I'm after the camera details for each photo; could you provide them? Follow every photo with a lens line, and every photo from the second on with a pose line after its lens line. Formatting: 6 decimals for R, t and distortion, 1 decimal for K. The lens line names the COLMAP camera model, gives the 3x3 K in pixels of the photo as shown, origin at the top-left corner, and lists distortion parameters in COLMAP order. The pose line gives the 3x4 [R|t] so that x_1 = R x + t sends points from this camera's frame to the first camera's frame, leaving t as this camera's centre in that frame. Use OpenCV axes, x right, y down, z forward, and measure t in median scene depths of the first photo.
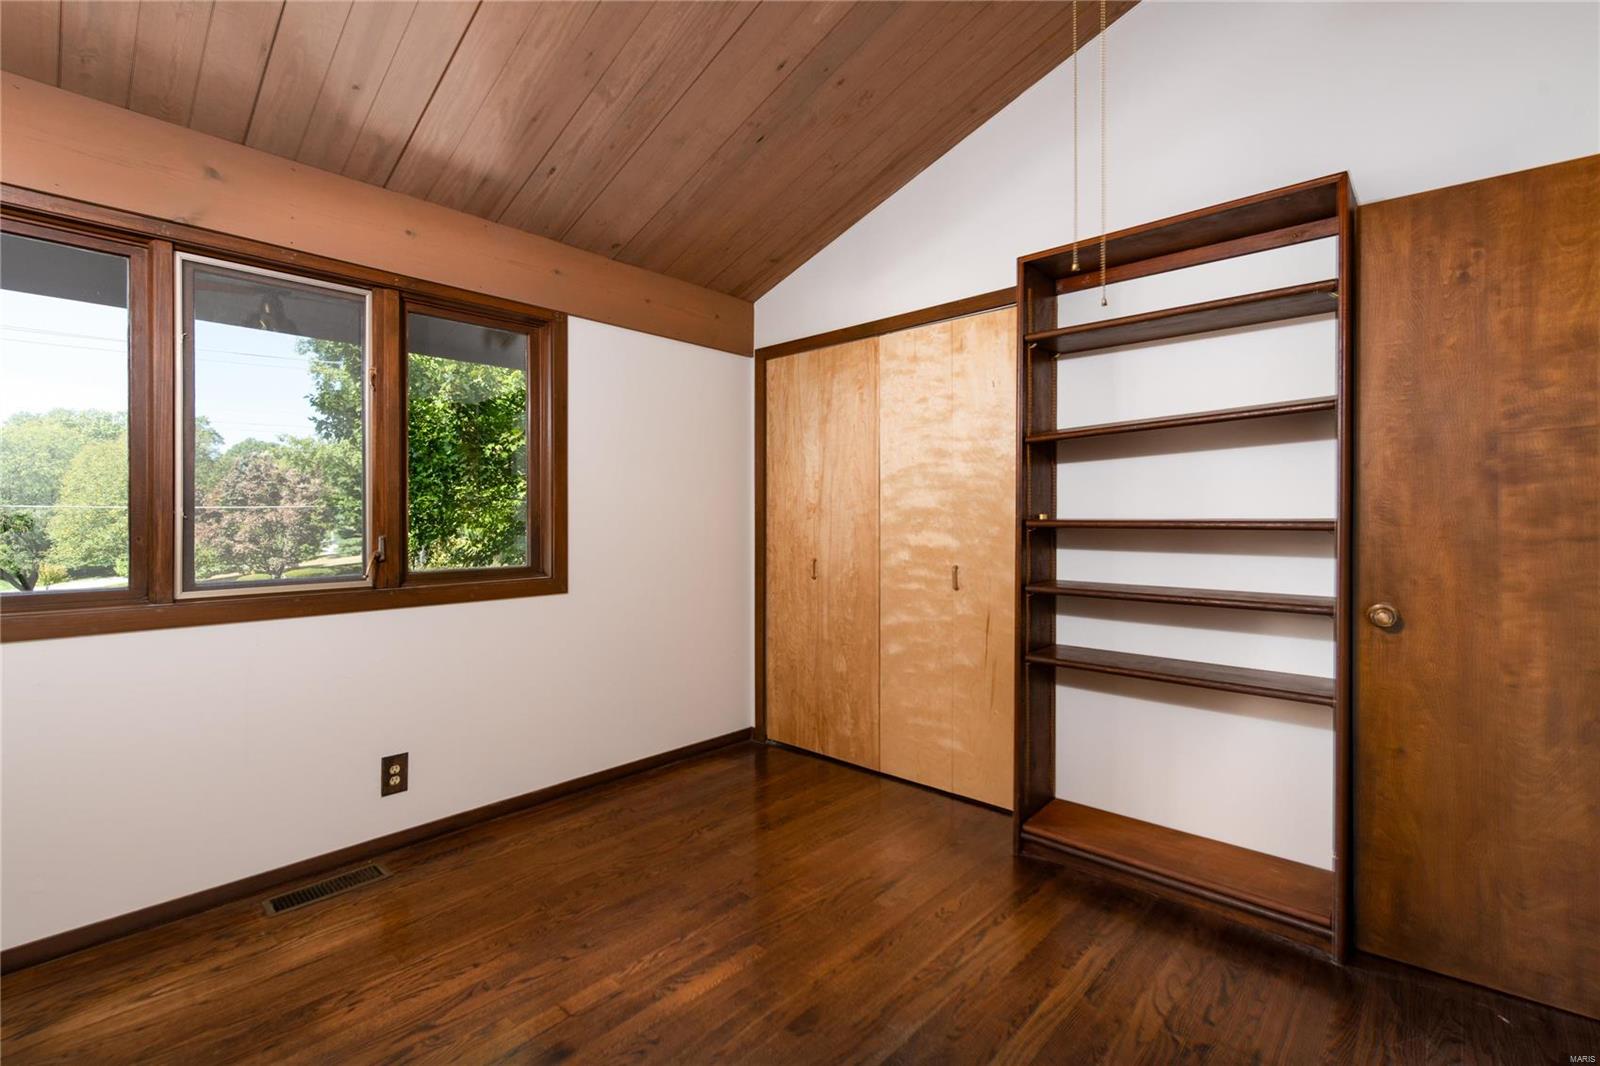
lens RADIAL K [[715.5, 0, 823.4], [0, 715.5, 517.0], [0, 0, 1]] dist [0.007297, -0.001502]
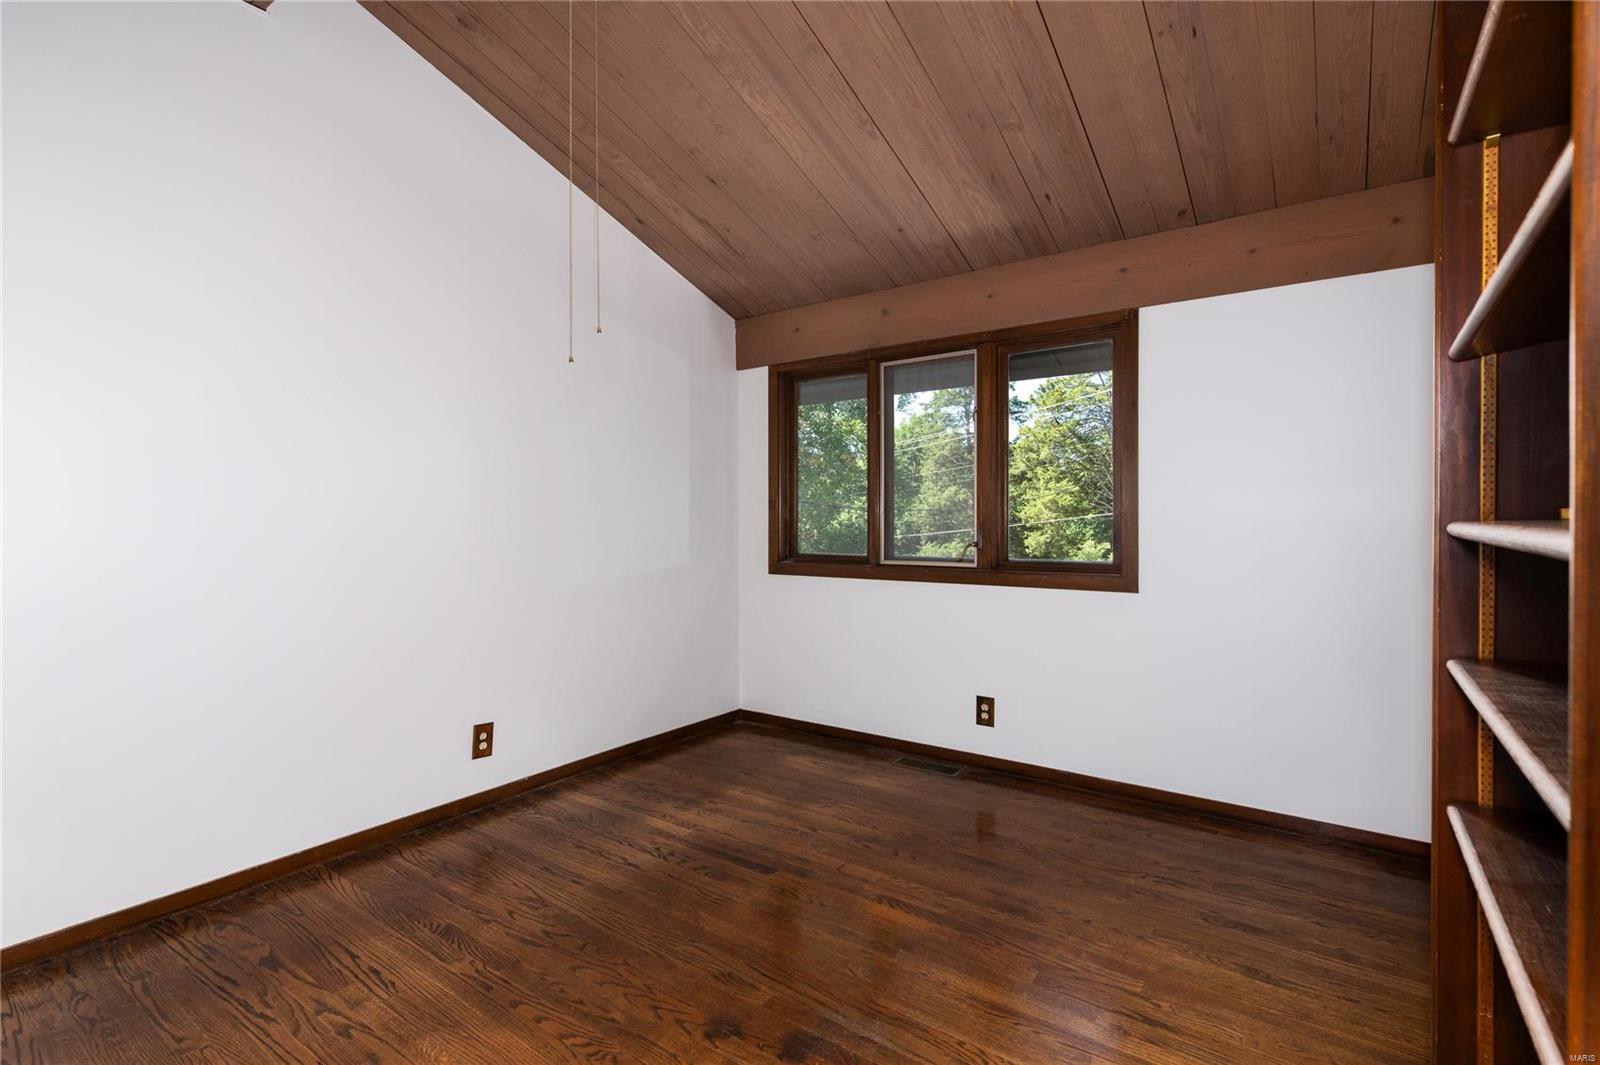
lens RADIAL K [[762.4, 0, 798.6], [0, 762.4, 529.1], [0, 0, 1]] dist [0.004081, 0.000402]
pose [[0.092262, 0.017884, -0.995574, 0.811563], [0.005376, 0.999815, 0.018459, -0.005856], [0.995720, -0.007055, 0.092149, 0.563520]]
